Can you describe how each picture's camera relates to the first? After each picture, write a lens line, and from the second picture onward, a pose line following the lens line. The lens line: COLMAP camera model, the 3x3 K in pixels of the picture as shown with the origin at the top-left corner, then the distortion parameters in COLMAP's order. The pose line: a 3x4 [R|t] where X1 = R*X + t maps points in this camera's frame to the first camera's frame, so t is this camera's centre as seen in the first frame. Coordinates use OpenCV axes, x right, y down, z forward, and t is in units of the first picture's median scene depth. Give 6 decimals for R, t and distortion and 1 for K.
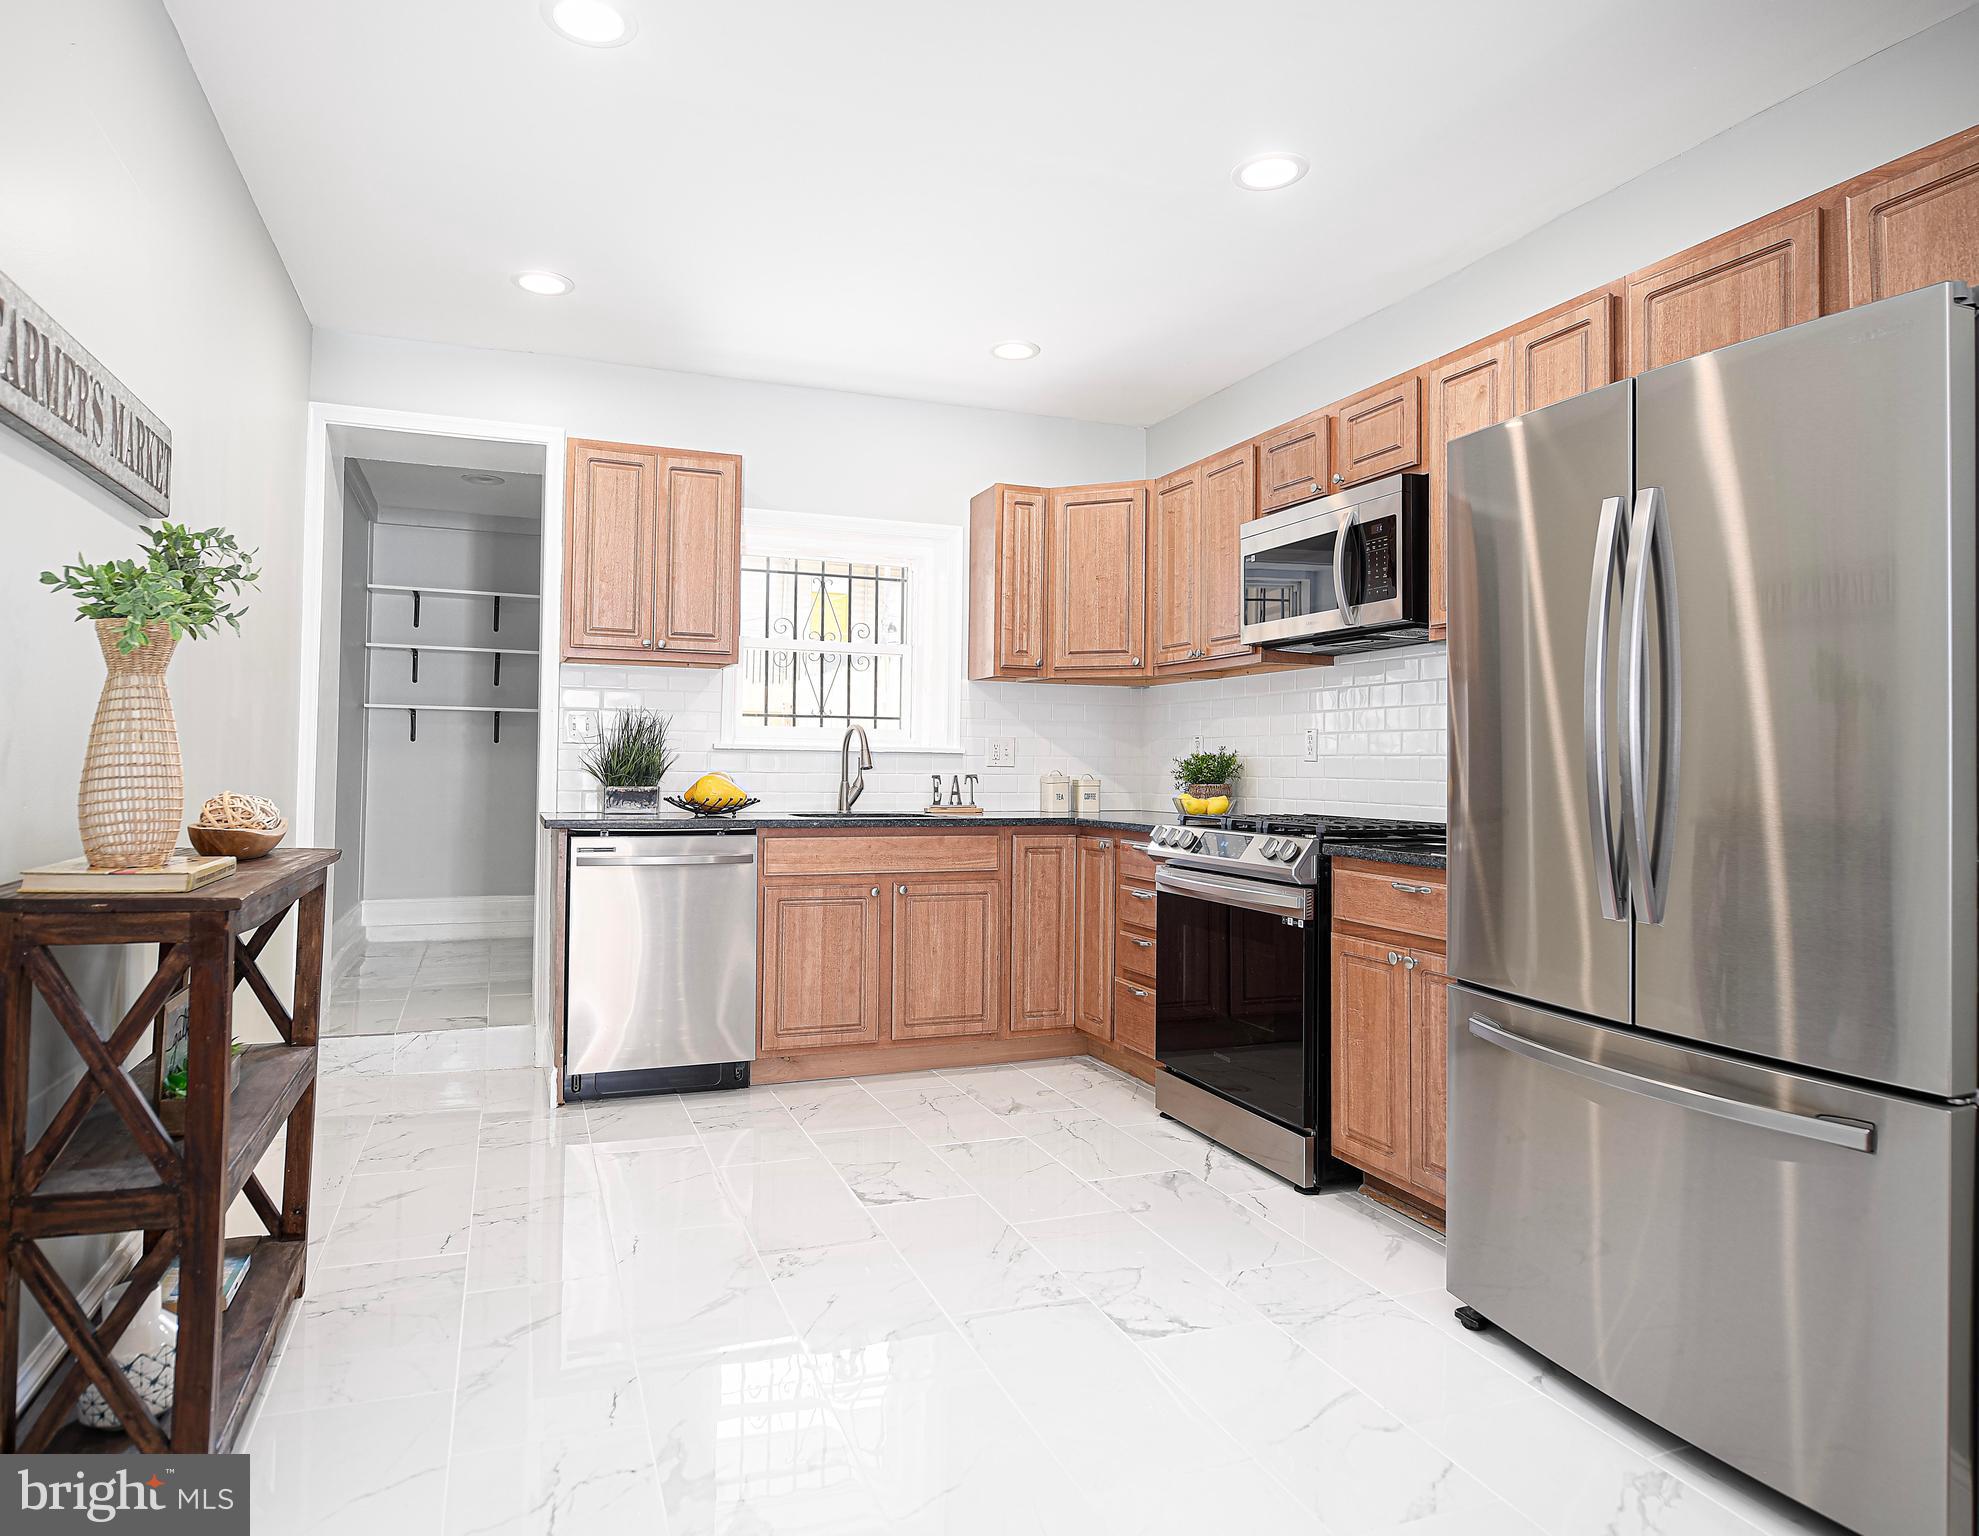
lens RADIAL K [[1190.4, 0, 949.4], [0, 1190.4, 733.1], [0, 0, 1]] dist [-0.007535, -0.004574]
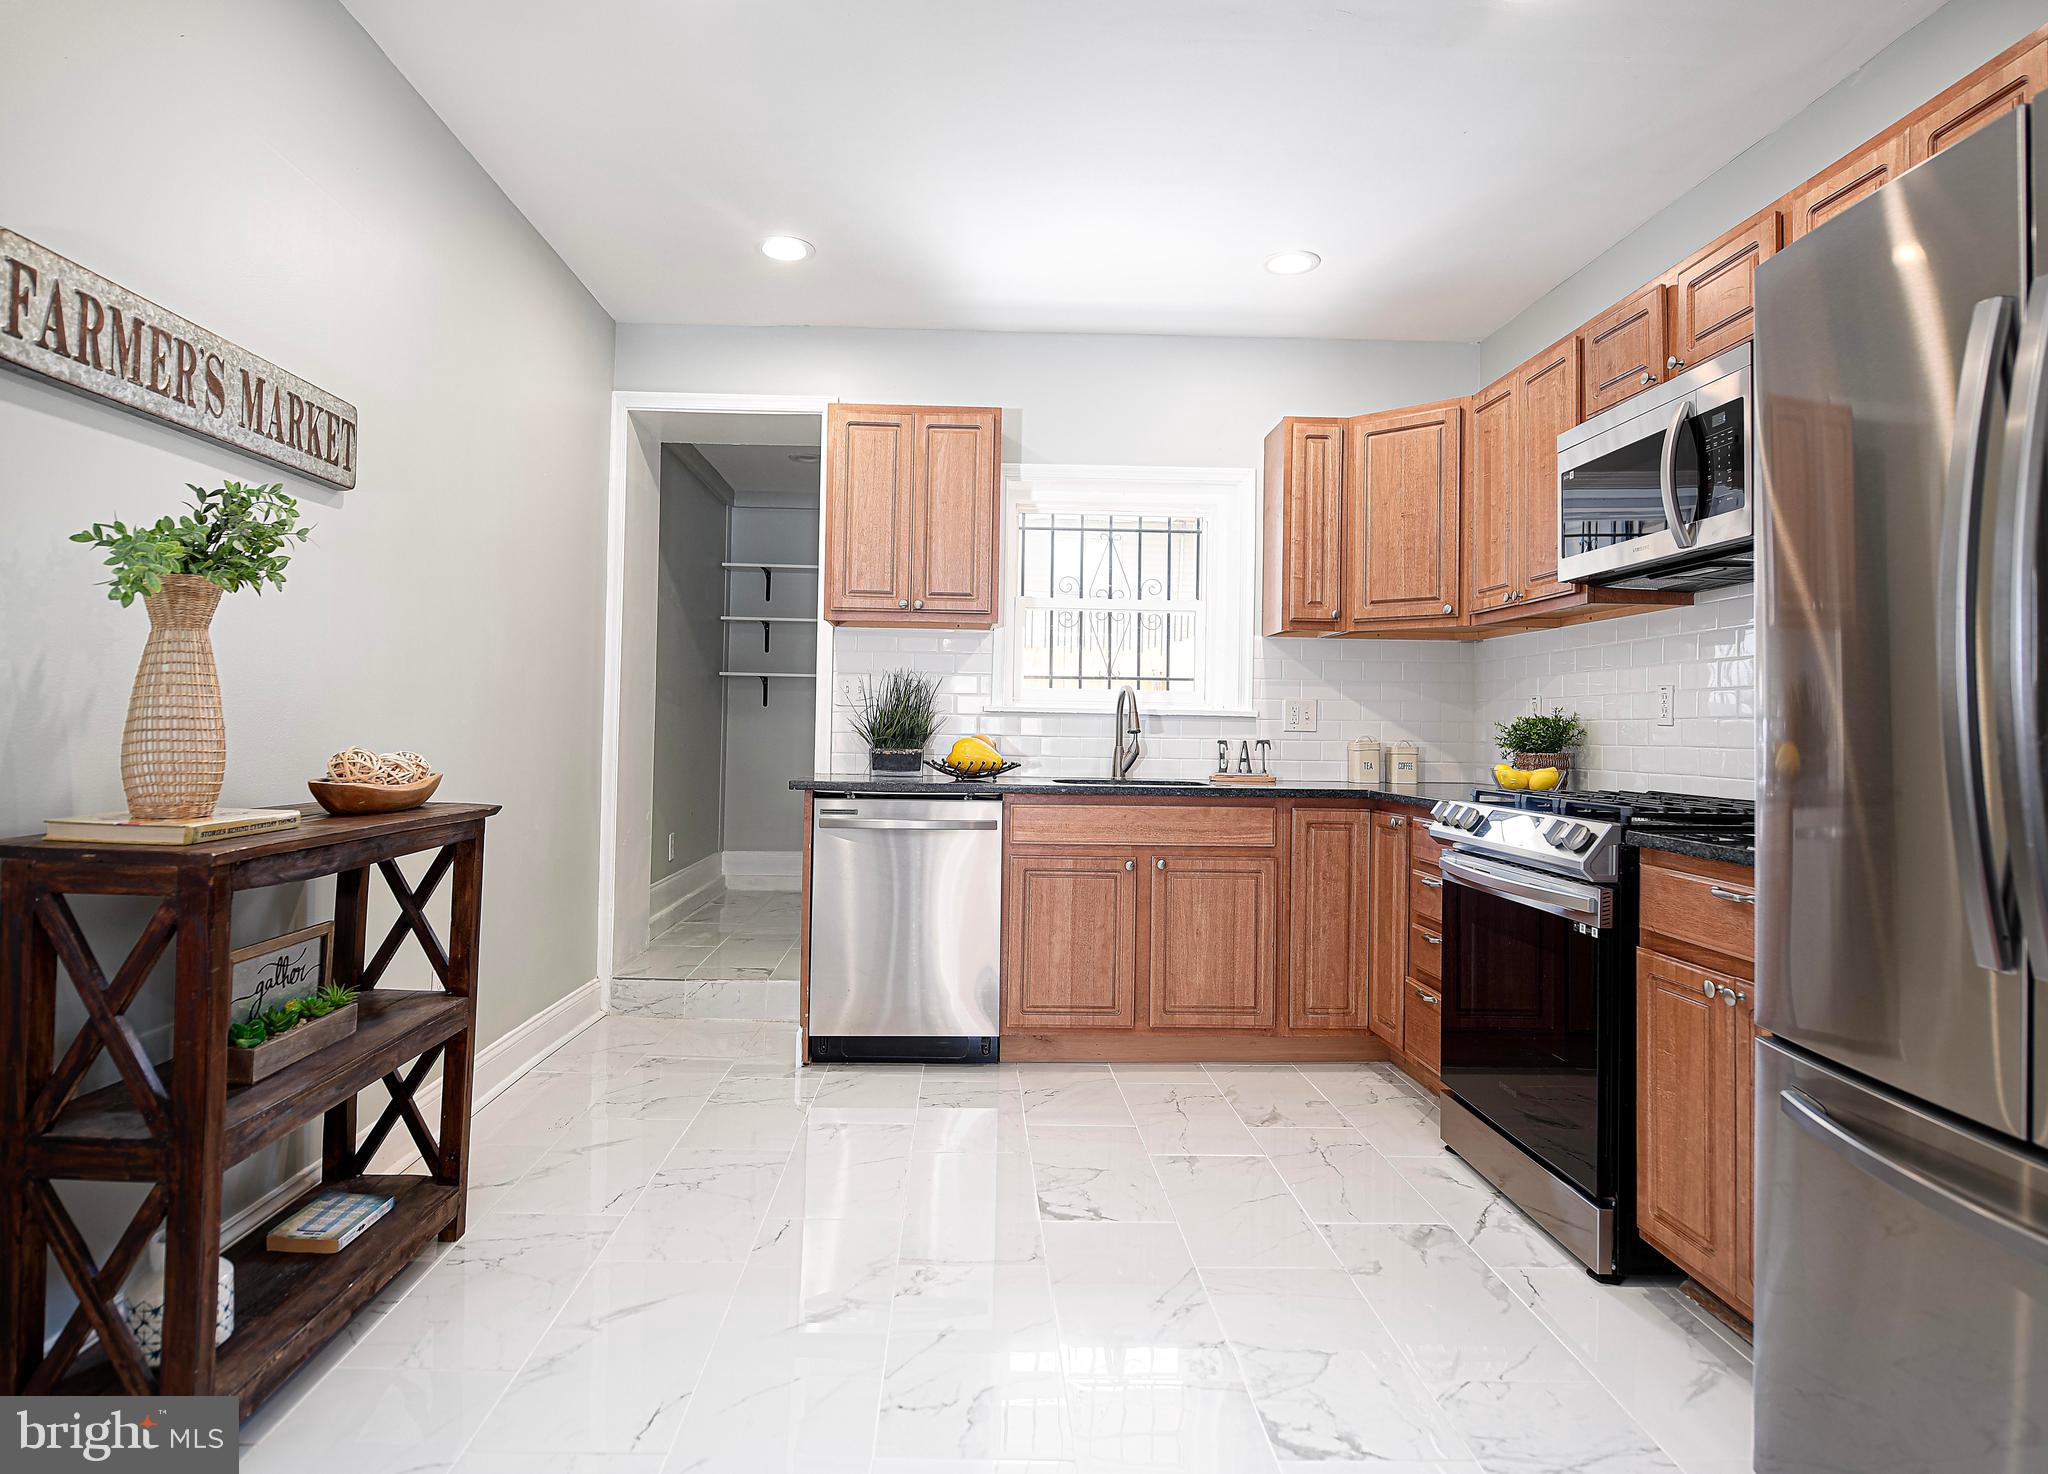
lens RADIAL K [[1139.1, 0, 990.2], [0, 1139.1, 703.0], [0, 0, 1]] dist [-0.005509, -0.004967]
pose [[0.946045, -0.003158, -0.324021, 0.130540], [0.003346, 0.999994, 0.000024, 0.007294], [0.324019, -0.001107, 0.946050, 0.136743]]
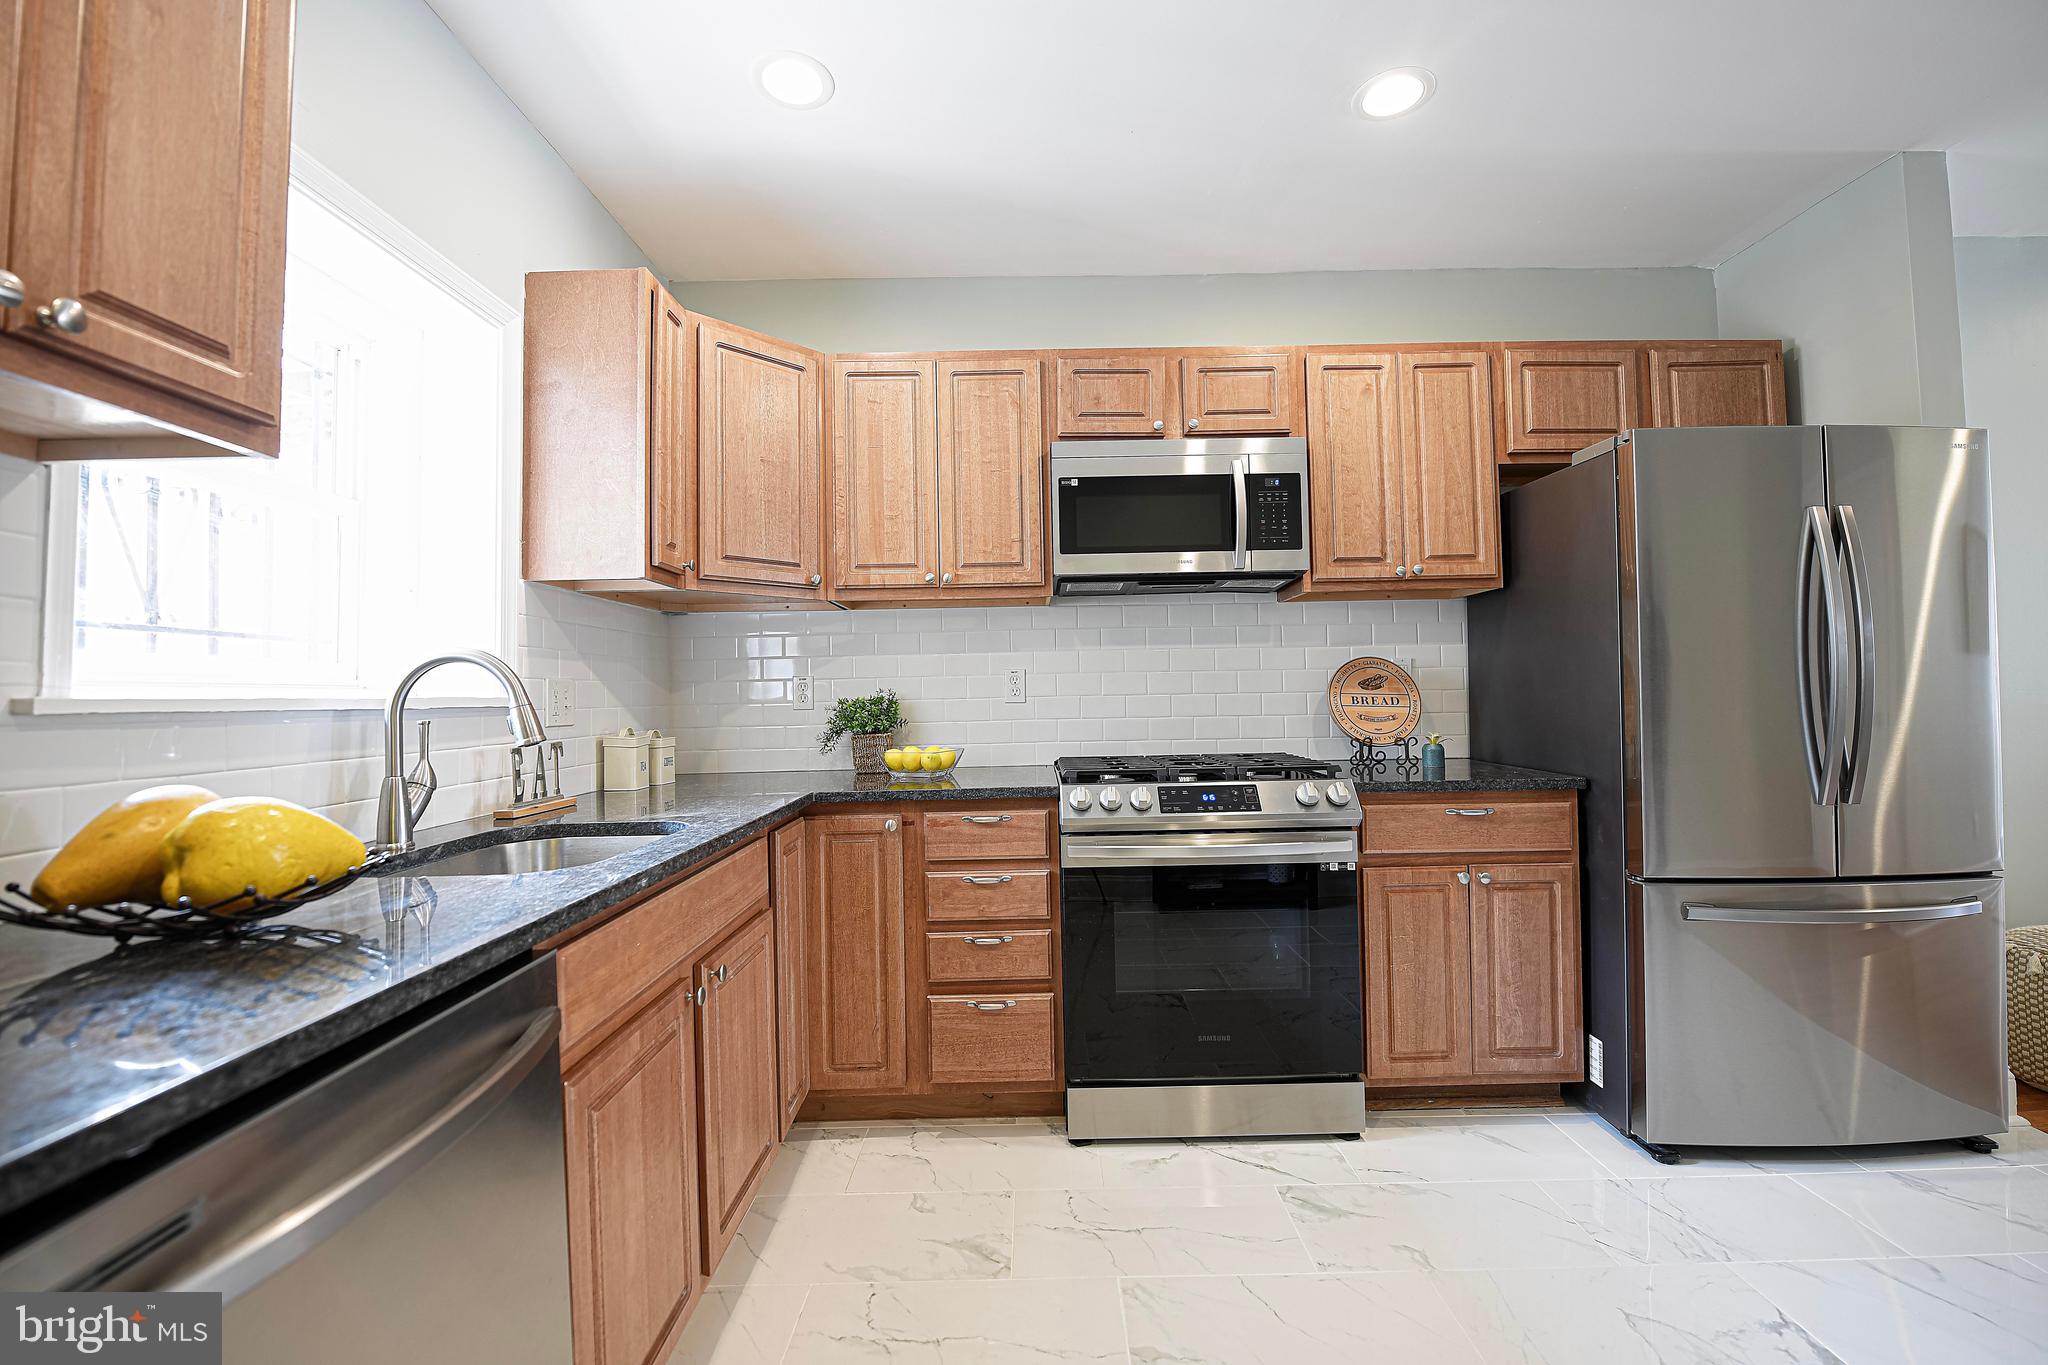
lens RADIAL K [[848.2, 0, 1032.9], [0, 848.2, 666.1], [0, 0, 1]] dist [-0.014966, -0.001666]
pose [[0.346656, 0.013892, 0.937889, -0.364153], [-0.000789, 0.999894, -0.014519, 0.003949], [-0.937992, 0.004293, 0.346631, 0.803825]]
